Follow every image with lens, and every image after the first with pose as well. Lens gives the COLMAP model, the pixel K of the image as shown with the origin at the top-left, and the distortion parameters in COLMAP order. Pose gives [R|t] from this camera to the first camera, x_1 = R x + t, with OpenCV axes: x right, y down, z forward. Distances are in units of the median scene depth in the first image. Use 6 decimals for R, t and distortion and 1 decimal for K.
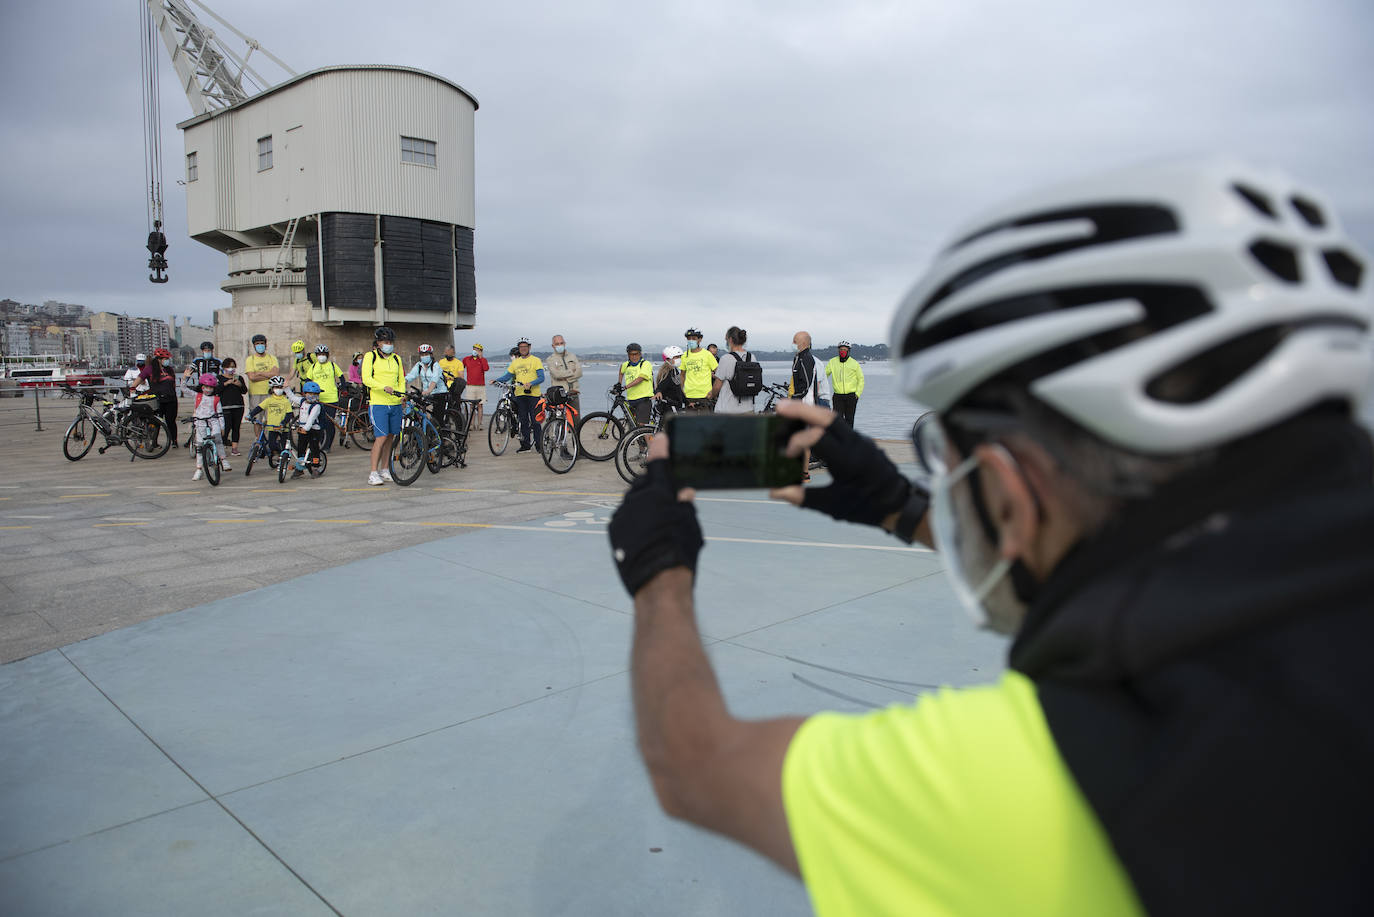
lens RADIAL K [[959.9, 0, 682.2], [0, 959.9, 471.3], [0, 0, 1]] dist [-0.049445, -0.005038]
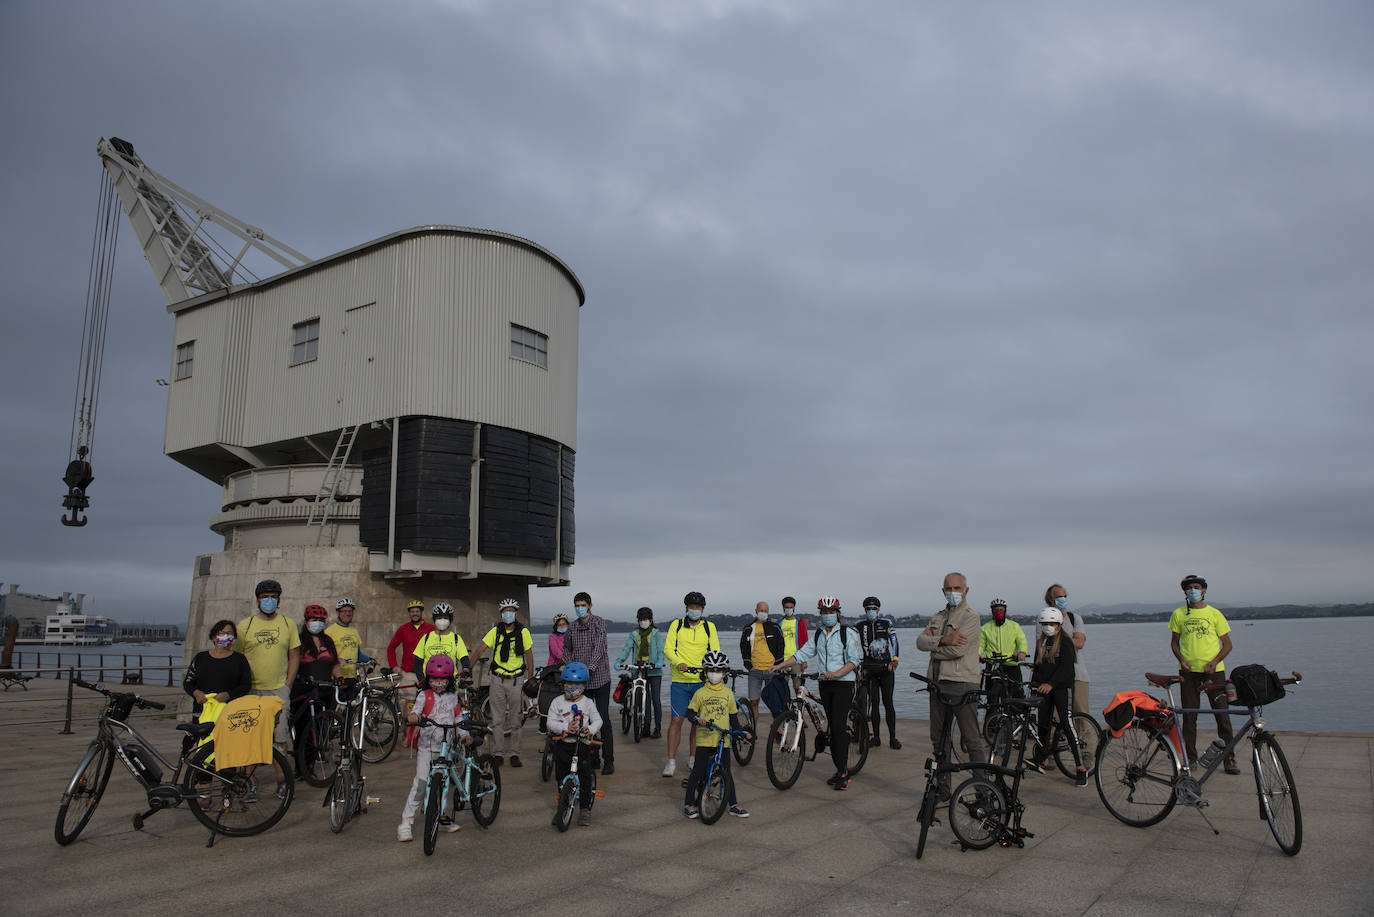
lens RADIAL K [[959.9, 0, 687.9], [0, 959.9, 451.7], [0, 0, 1]] dist [-0.049445, -0.005038]
pose [[0.989302, 0.015656, 0.145043, -0.259566], [0.028068, 0.955223, -0.294553, -0.032140], [-0.143160, 0.295473, 0.944564, 0.295545]]
